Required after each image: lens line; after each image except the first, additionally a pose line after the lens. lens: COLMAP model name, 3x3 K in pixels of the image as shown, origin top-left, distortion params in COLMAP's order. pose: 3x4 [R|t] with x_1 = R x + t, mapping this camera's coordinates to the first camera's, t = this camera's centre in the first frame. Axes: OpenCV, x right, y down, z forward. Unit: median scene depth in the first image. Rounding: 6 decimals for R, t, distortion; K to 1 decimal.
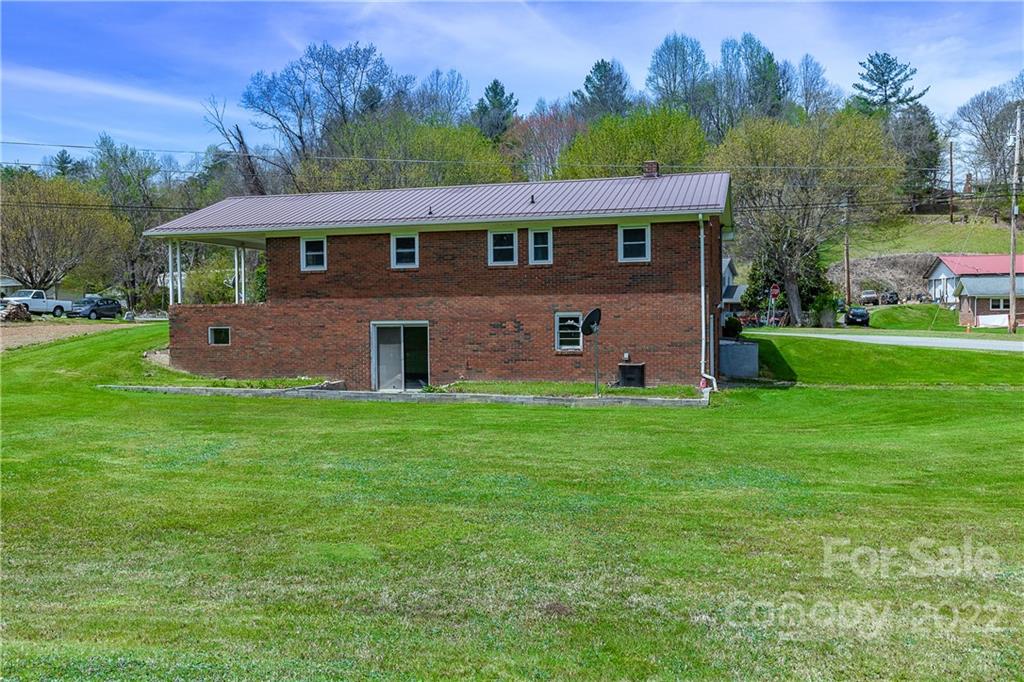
lens RADIAL K [[946.9, 0, 519.2], [0, 946.9, 306.9], [0, 0, 1]] dist [0.011754, 0.000000]
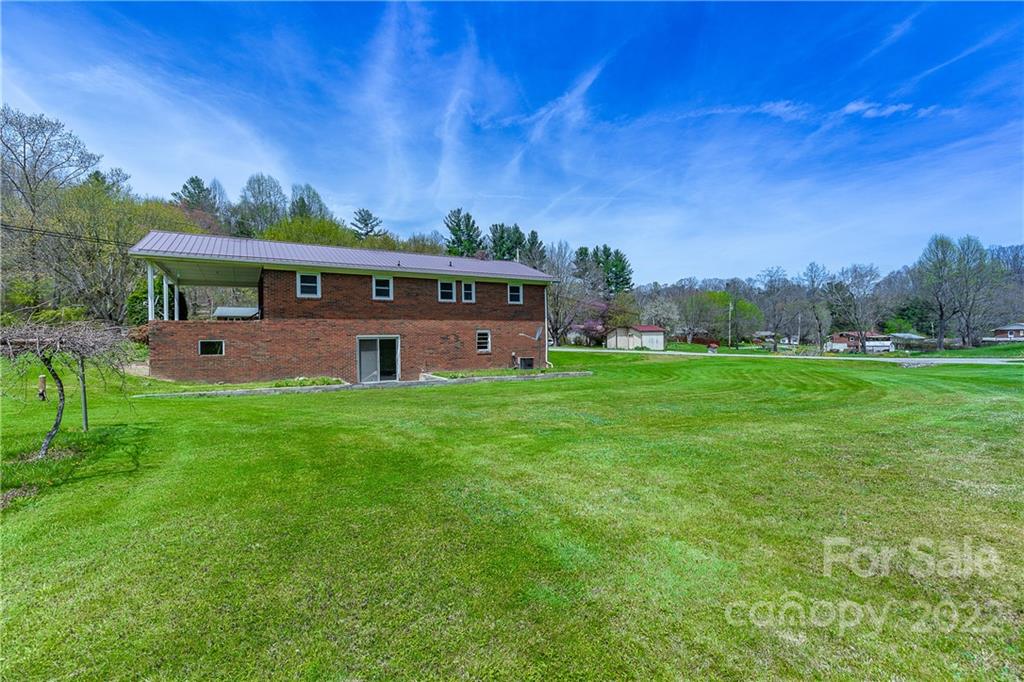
lens RADIAL K [[481.8, 0, 519.2], [0, 481.8, 340.6], [0, 0, 1]] dist [0.015278, -0.002842]
pose [[0.673432, -0.000129, 0.739249, -0.530017], [0.001560, 0.999998, -0.001246, 0.024287], [-0.739248, 0.001992, 0.673431, 0.325610]]
